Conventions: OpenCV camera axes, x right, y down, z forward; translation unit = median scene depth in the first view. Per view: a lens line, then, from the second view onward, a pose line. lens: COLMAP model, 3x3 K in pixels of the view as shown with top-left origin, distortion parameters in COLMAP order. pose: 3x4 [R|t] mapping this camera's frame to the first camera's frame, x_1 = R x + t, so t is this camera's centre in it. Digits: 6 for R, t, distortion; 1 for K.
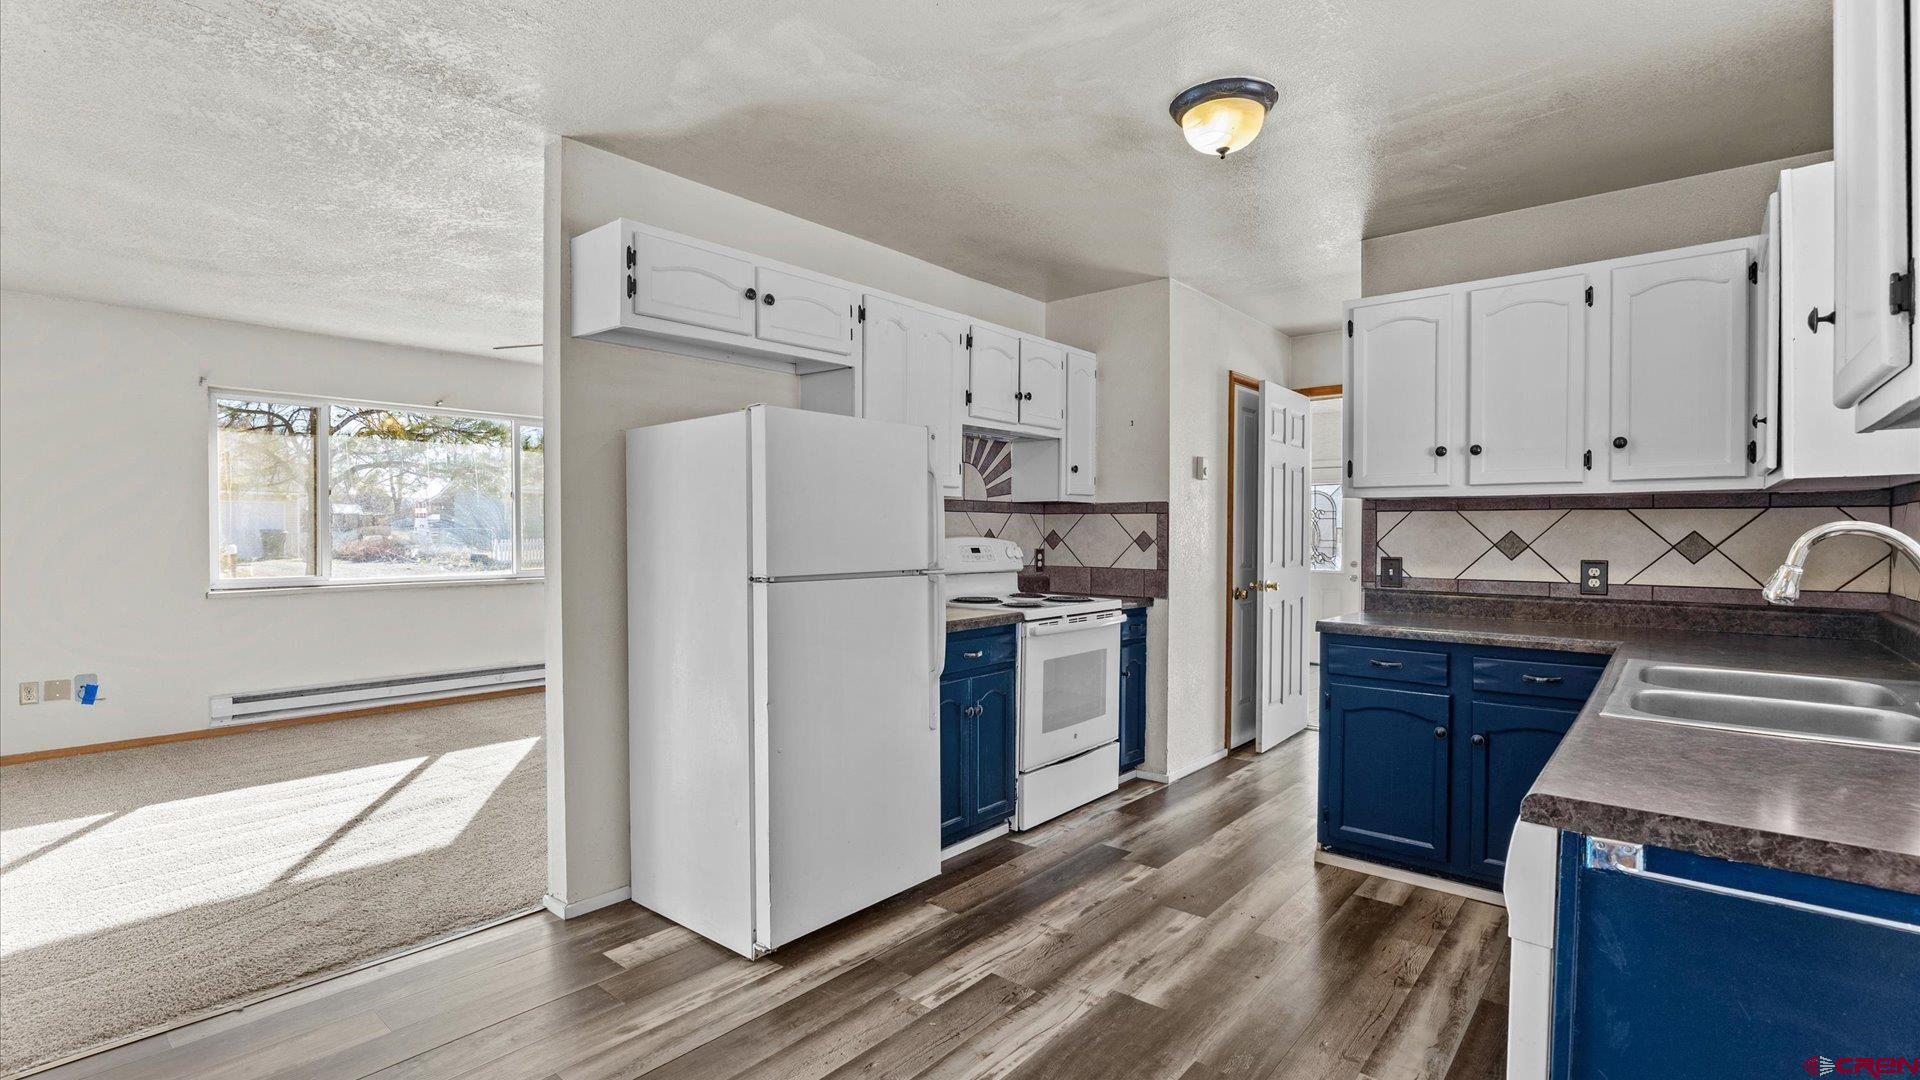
lens RADIAL K [[837.4, 0, 914.8], [0, 837.4, 550.7], [0, 0, 1]] dist [-0.019346, 0.000000]
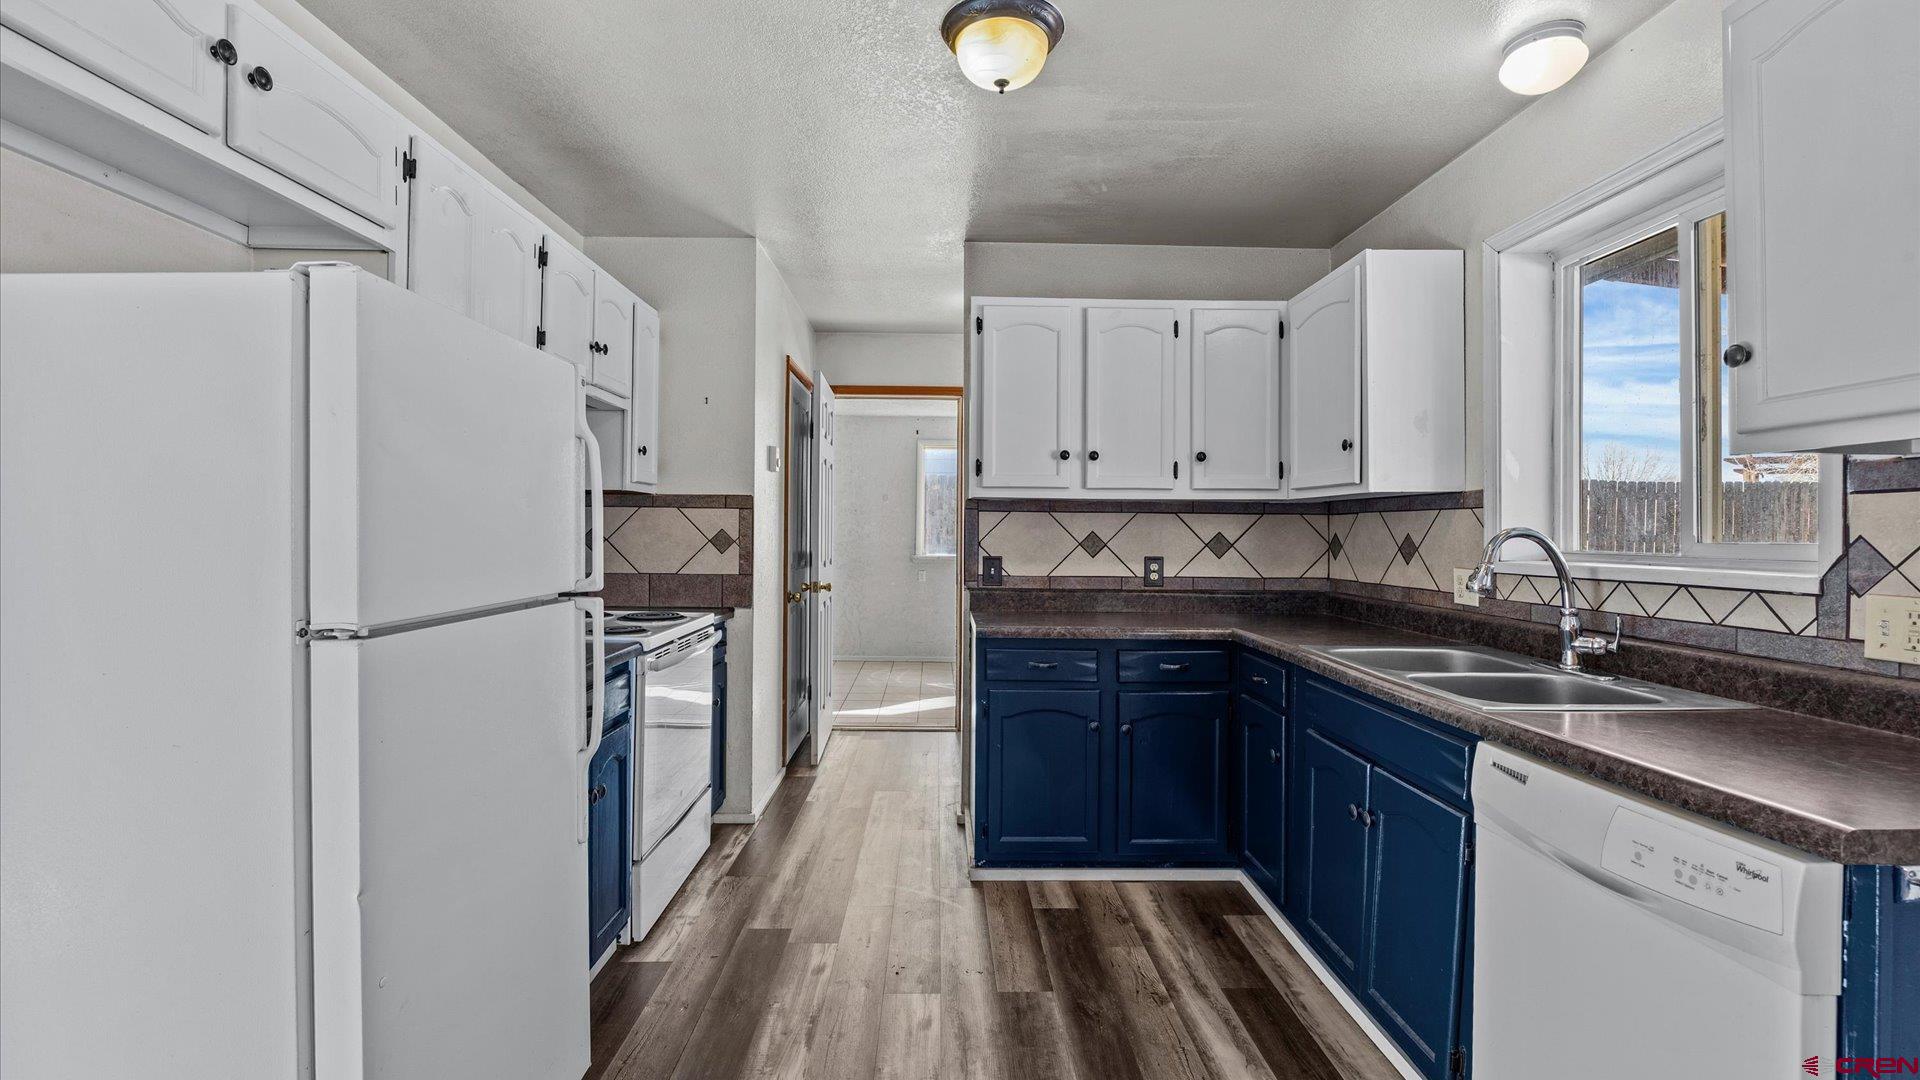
lens RADIAL K [[837.4, 0, 944.7], [0, 837.4, 530.0], [0, 0, 1]] dist [-0.019346, 0.000000]
pose [[0.738605, 0.003577, 0.674129, -0.185981], [0.009896, 0.999821, -0.016148, -0.009779], [-0.674066, 0.018599, 0.738437, 0.320634]]
